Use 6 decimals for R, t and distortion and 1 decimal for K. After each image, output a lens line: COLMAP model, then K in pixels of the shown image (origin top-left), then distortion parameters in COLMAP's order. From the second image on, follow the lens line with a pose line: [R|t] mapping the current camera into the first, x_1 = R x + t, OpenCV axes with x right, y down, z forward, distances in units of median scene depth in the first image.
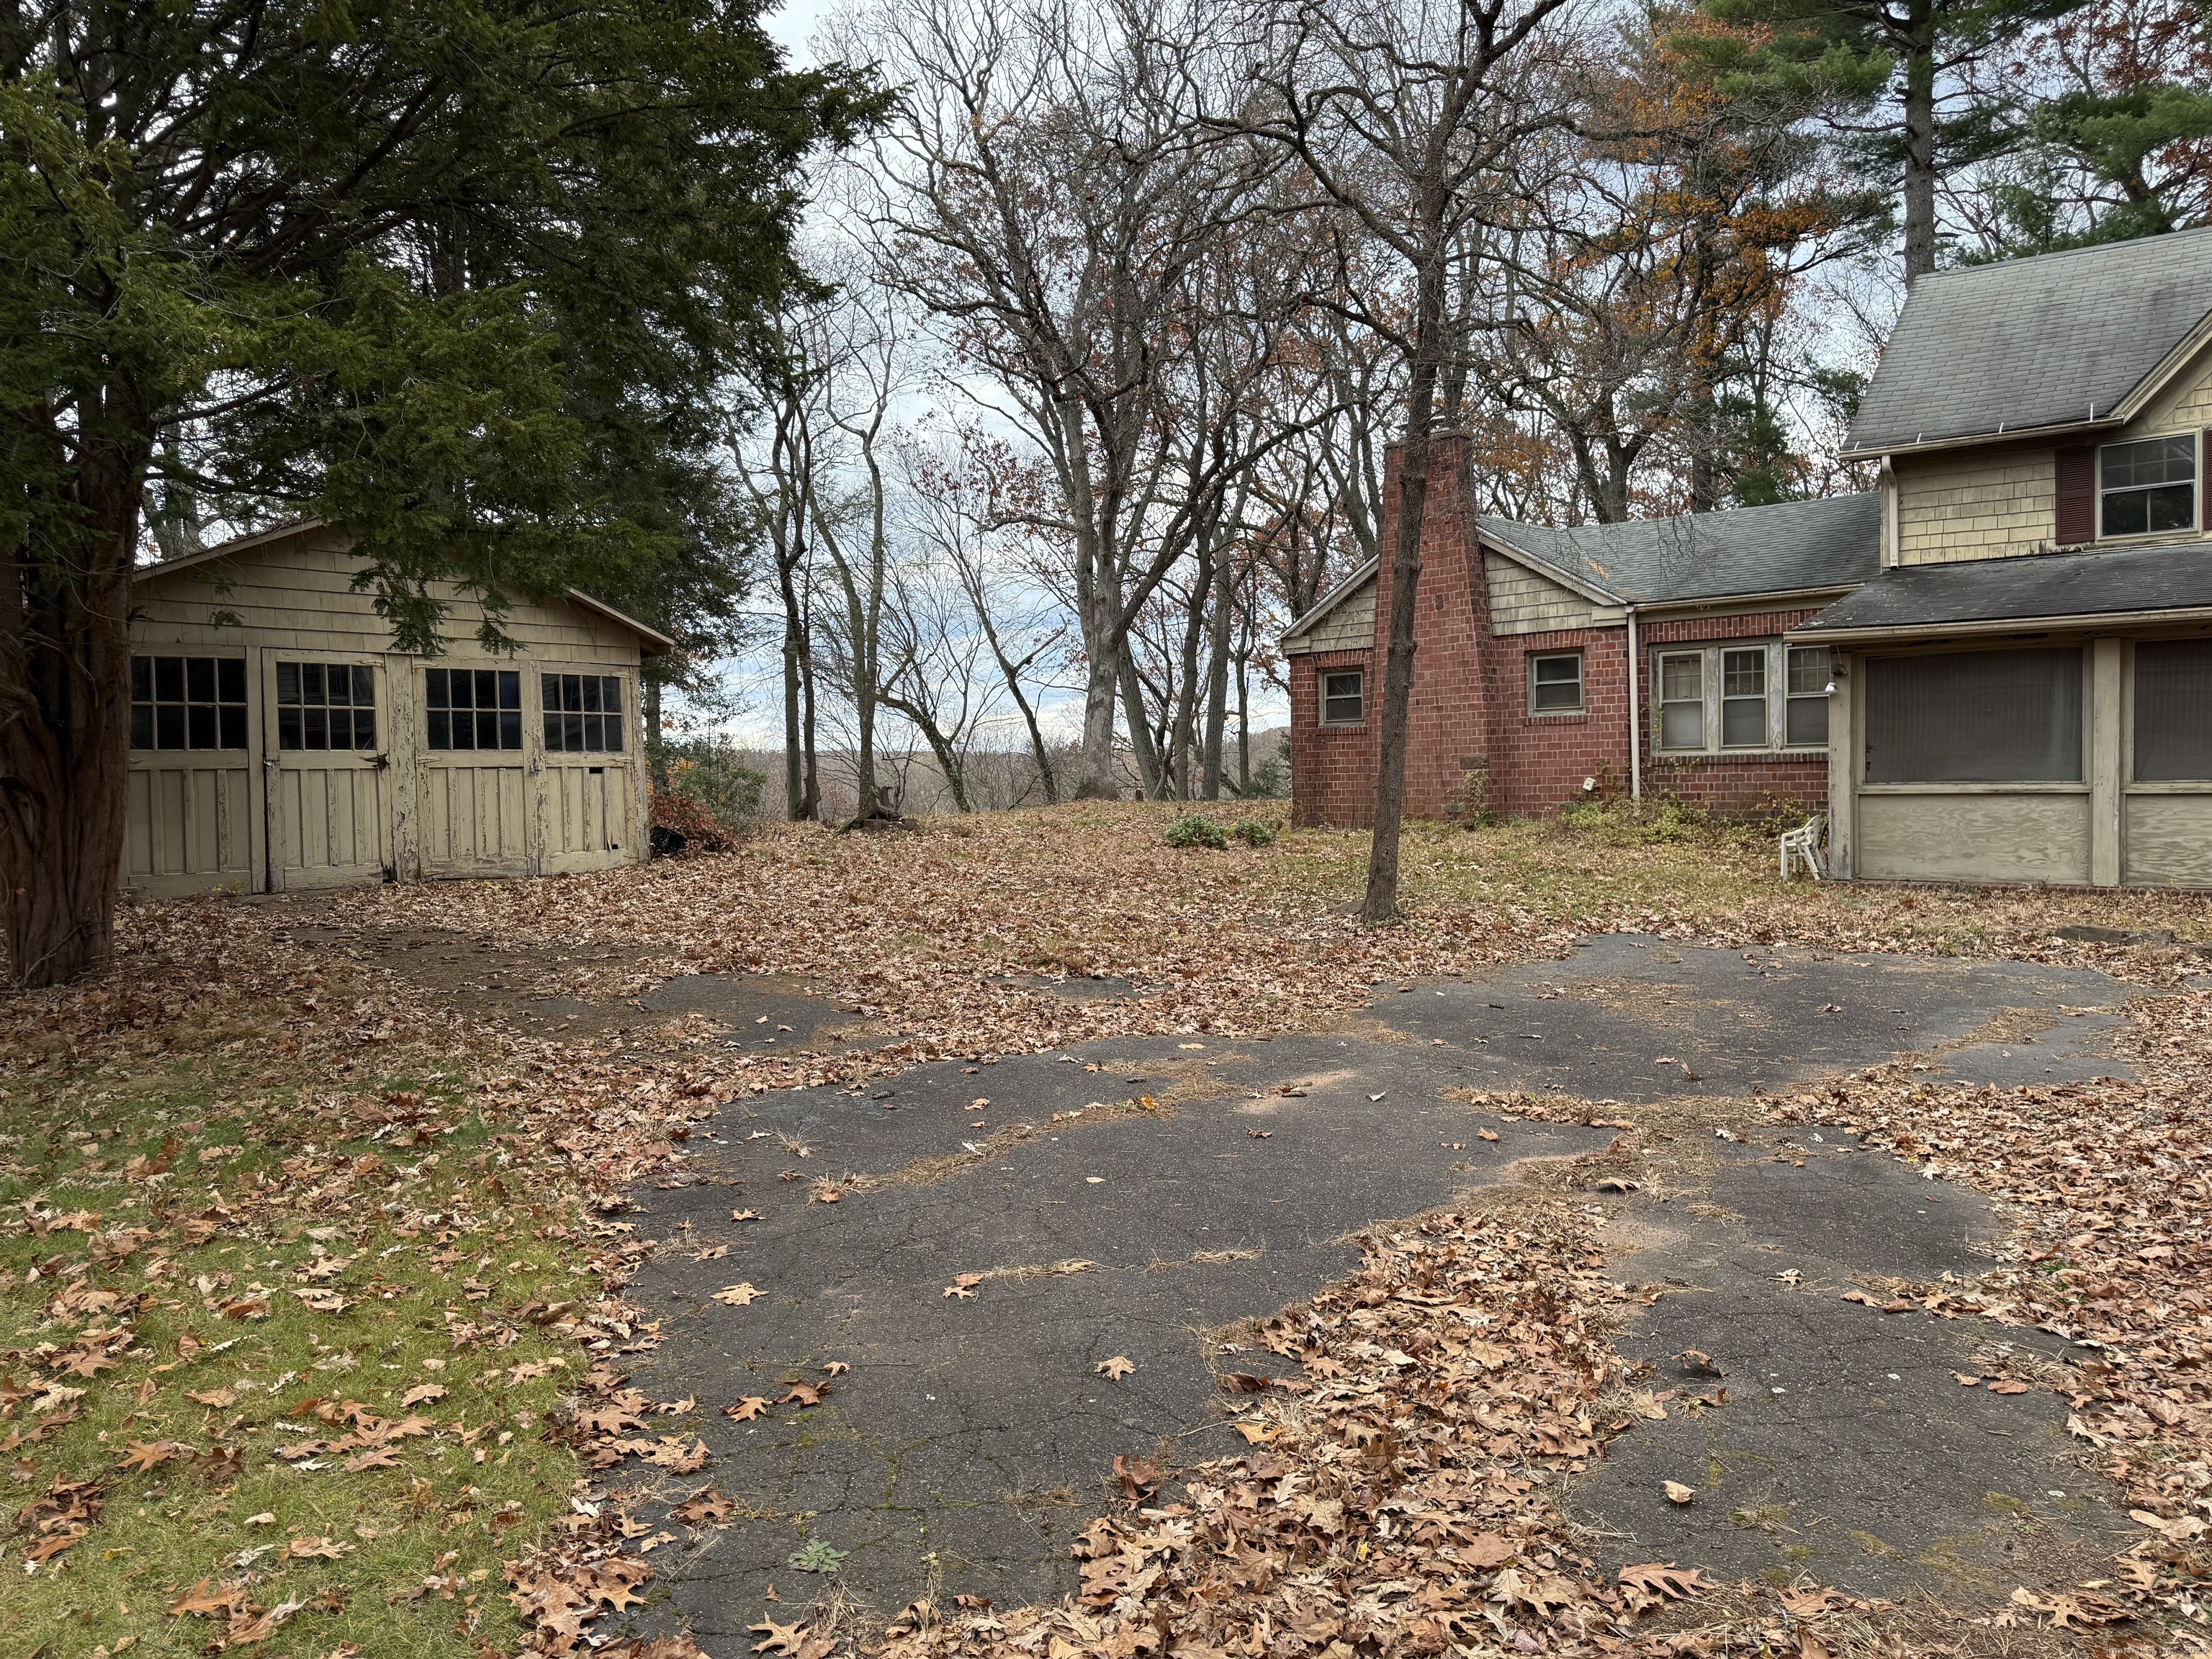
lens RADIAL K [[1580.8, 0, 1104.6], [0, 1580.8, 822.5], [0, 0, 1]] dist [0.059074, -0.052521]
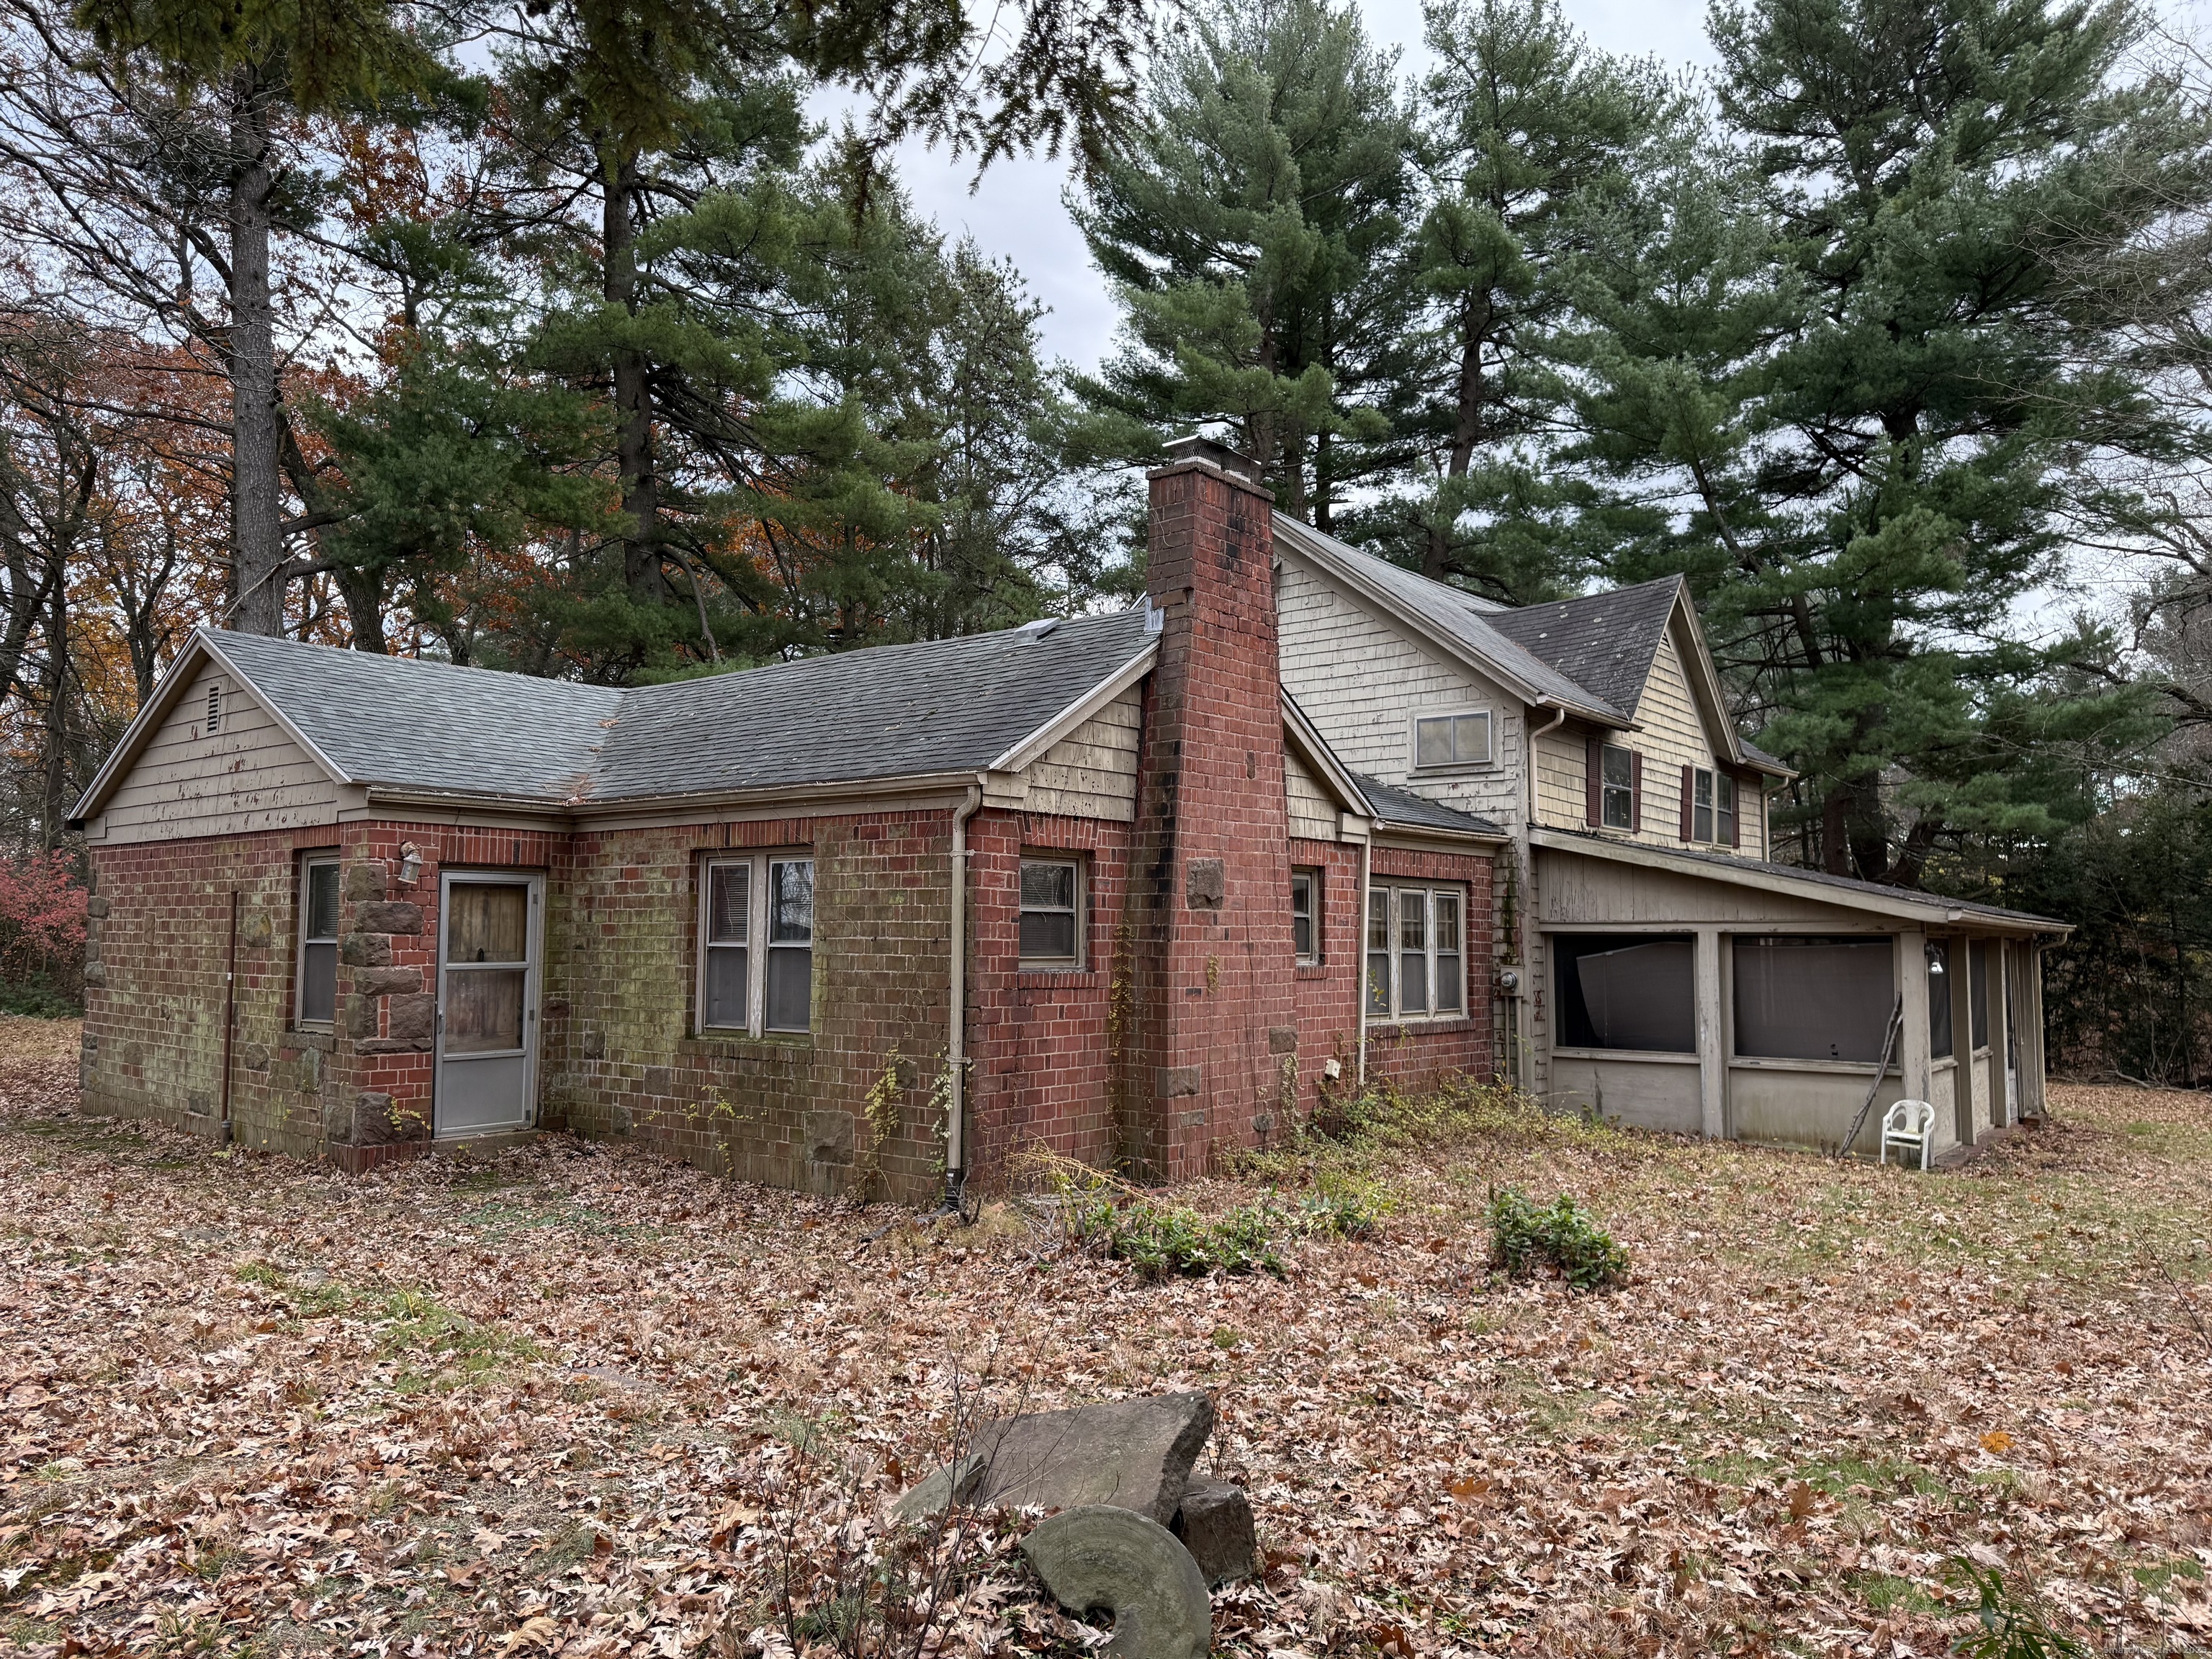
lens RADIAL K [[1580.8, 0, 1104.6], [0, 1580.8, 822.5], [0, 0, 1]] dist [0.059074, -0.052521]
pose [[-0.060487, 0.097416, 0.993404, -0.385663], [0.031488, 0.994917, -0.095647, -0.069884], [-0.997672, 0.025495, -0.063247, 1.176816]]
